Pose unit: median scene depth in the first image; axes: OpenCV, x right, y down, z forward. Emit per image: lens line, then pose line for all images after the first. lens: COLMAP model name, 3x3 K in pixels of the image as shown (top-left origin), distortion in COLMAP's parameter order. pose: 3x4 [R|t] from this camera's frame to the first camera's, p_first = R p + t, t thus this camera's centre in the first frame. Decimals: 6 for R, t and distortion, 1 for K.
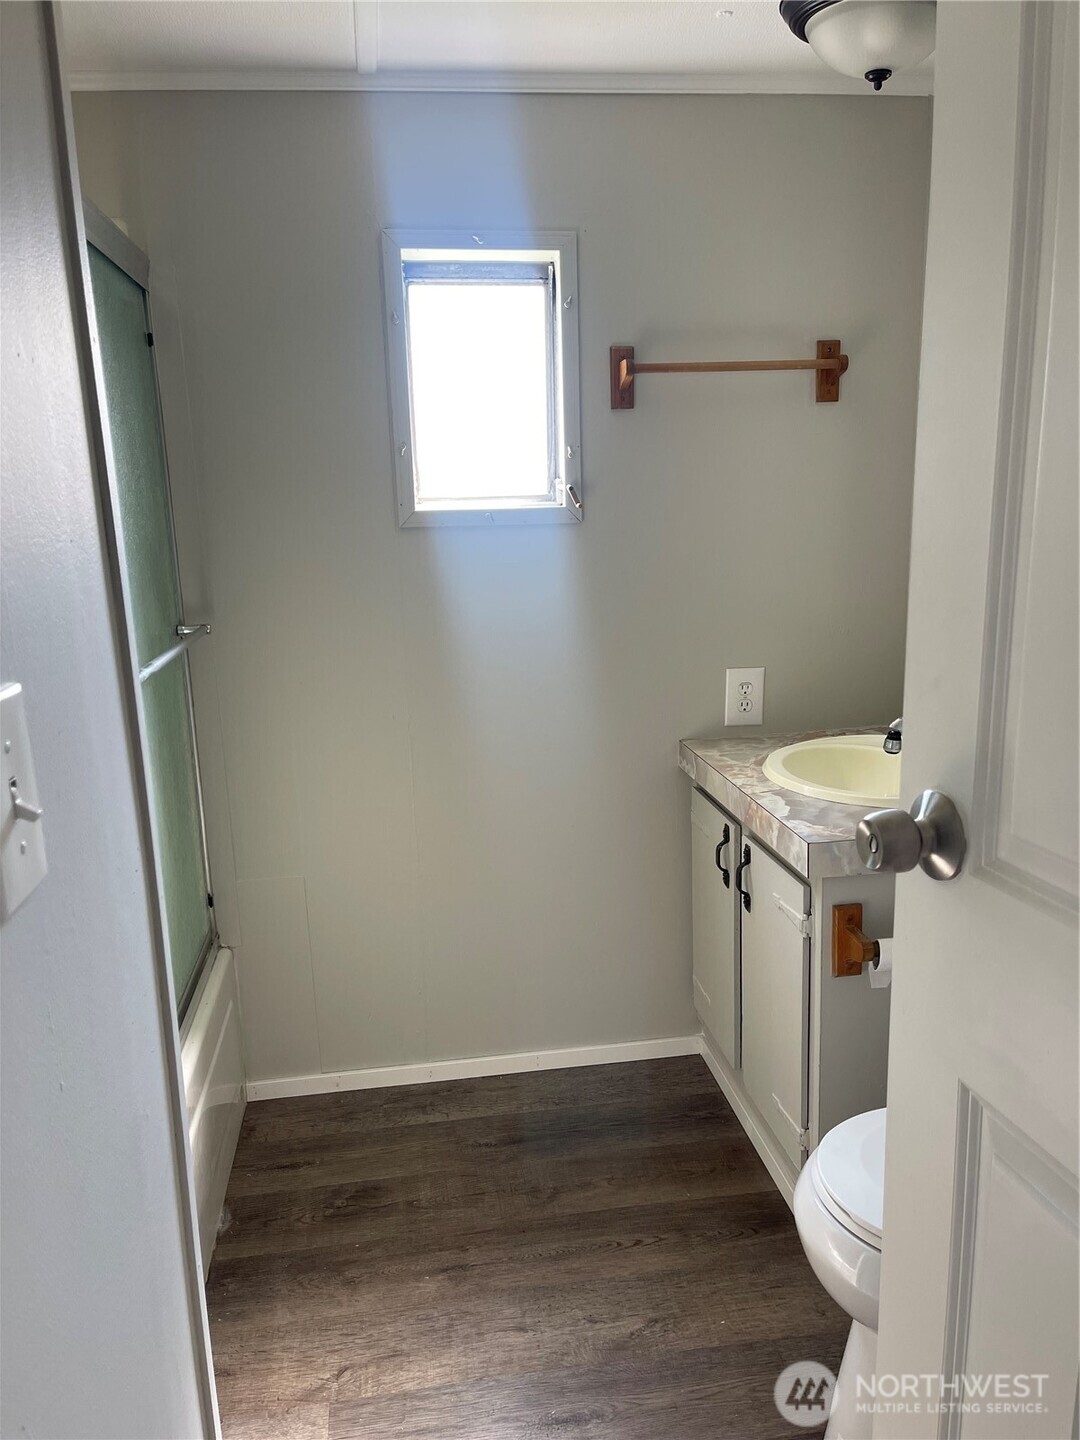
lens RADIAL K [[1092.6, 0, 542.6], [0, 1092.6, 720.7], [0, 0, 1]] dist [0.047934, -0.045131]
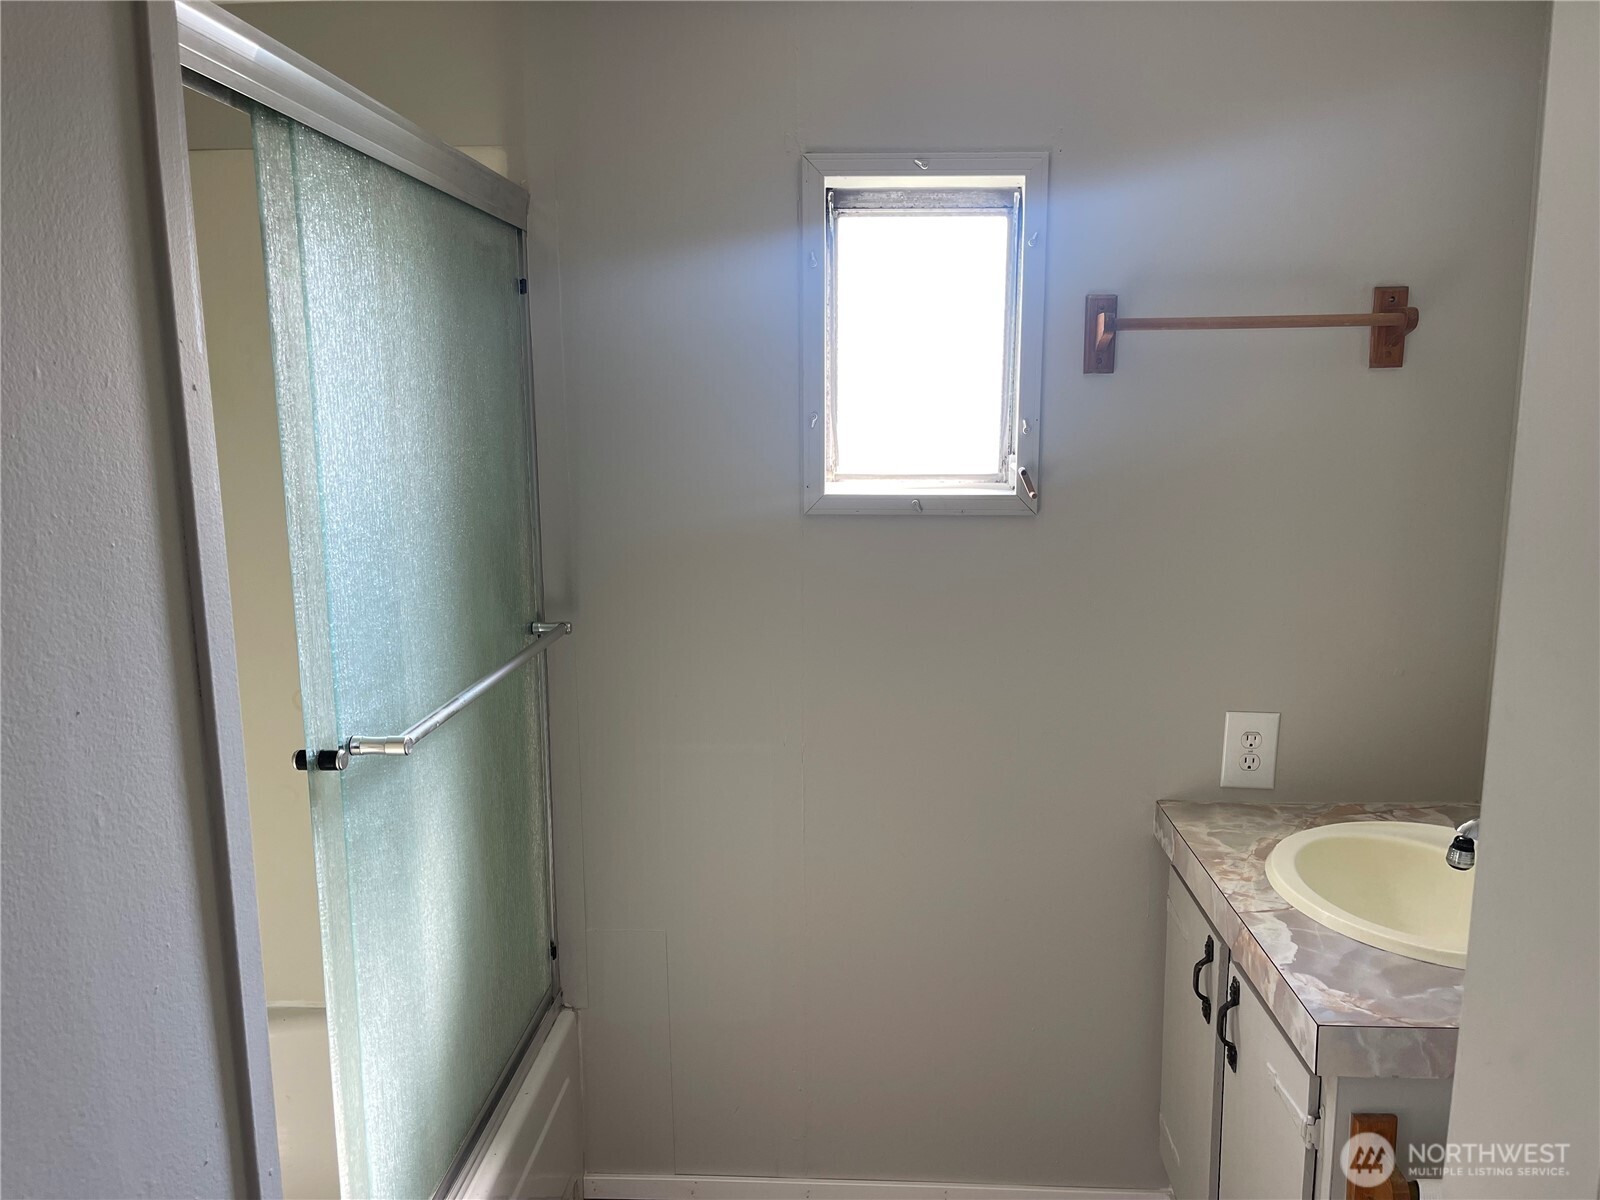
lens RADIAL K [[1214.0, 0, 801.9], [0, 1214.0, 596.7], [0, 0, 1]] dist [0.047934, -0.045131]
pose [[0.979056, 0.058328, -0.195057, 0.045591], [-0.067094, 0.996999, -0.038630, -0.081418], [0.192218, 0.050908, 0.980031, 0.128393]]
